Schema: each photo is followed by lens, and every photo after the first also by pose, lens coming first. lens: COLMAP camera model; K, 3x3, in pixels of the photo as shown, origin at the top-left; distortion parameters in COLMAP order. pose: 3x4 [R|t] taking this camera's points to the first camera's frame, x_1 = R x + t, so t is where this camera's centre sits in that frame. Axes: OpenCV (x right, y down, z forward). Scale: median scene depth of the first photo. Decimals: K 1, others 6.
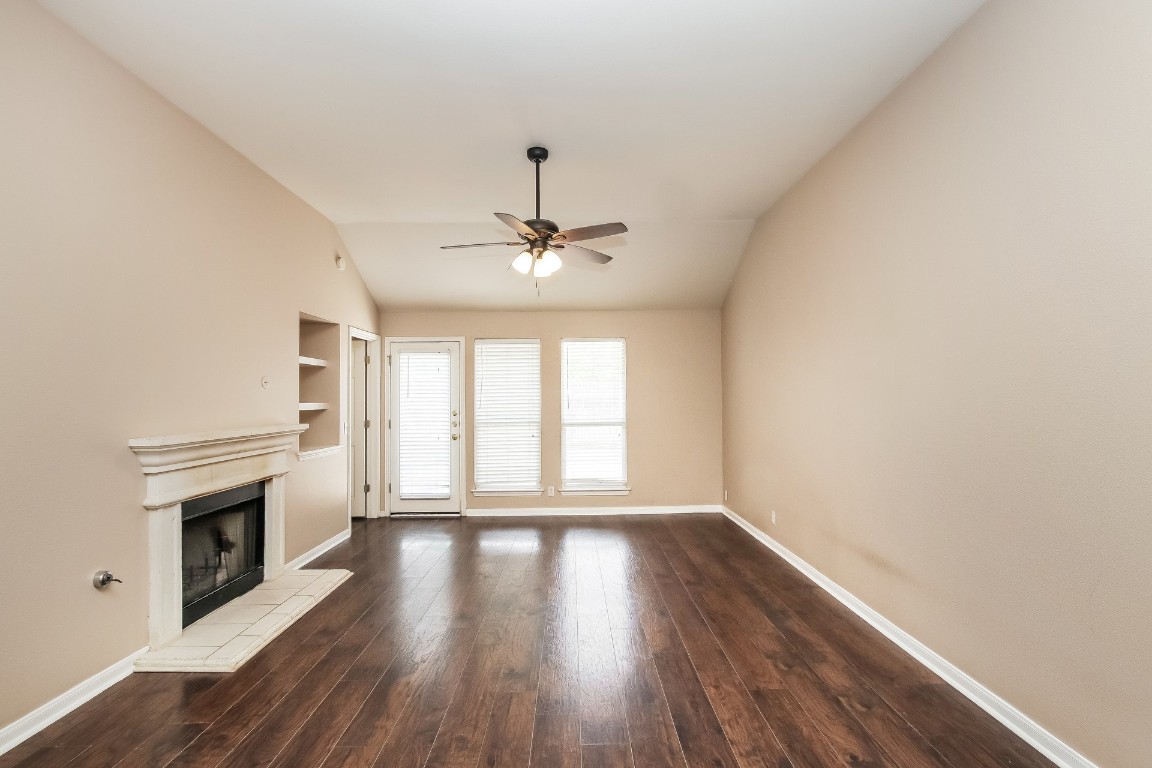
lens RADIAL K [[545.6, 0, 579.8], [0, 545.6, 388.1], [0, 0, 1]] dist [-0.015330, 0.001857]
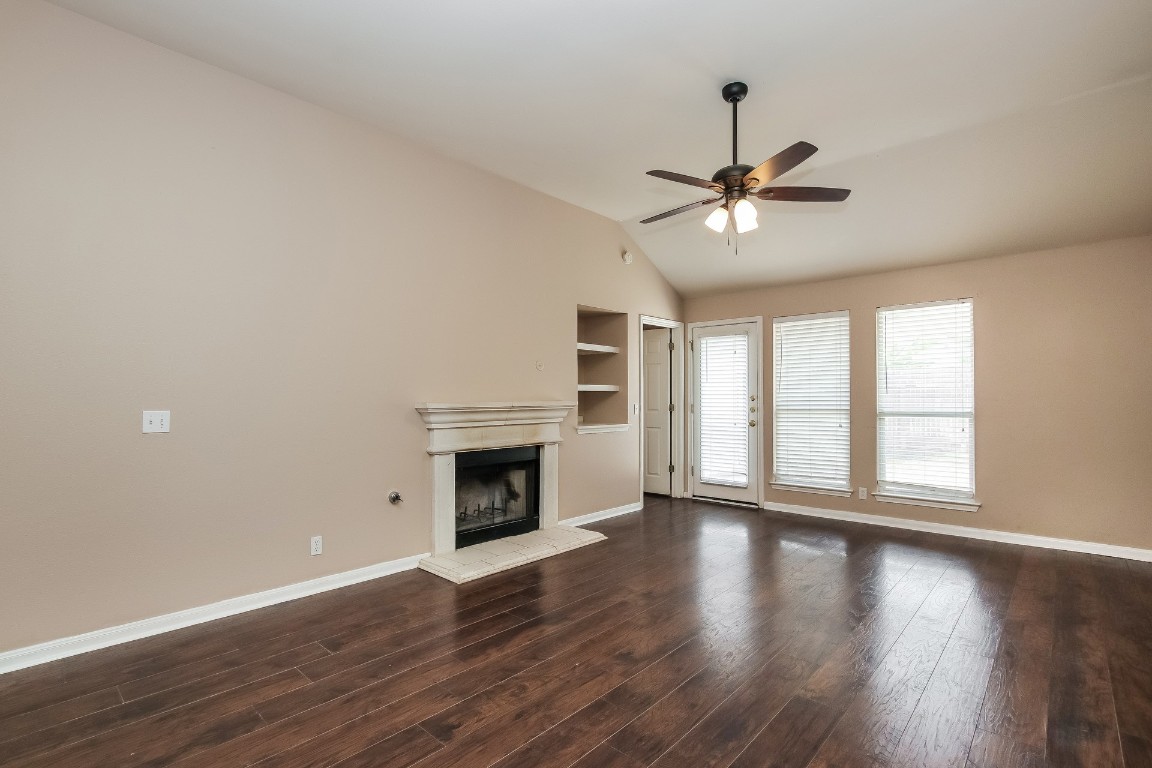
lens RADIAL K [[546.7, 0, 586.9], [0, 546.7, 395.3], [0, 0, 1]] dist [-0.011906, 0.001224]
pose [[0.728995, 0.005240, -0.684499, 0.221943], [0.007124, 0.999858, 0.015242, 0.026172], [0.684482, -0.015988, 0.728854, 0.124532]]
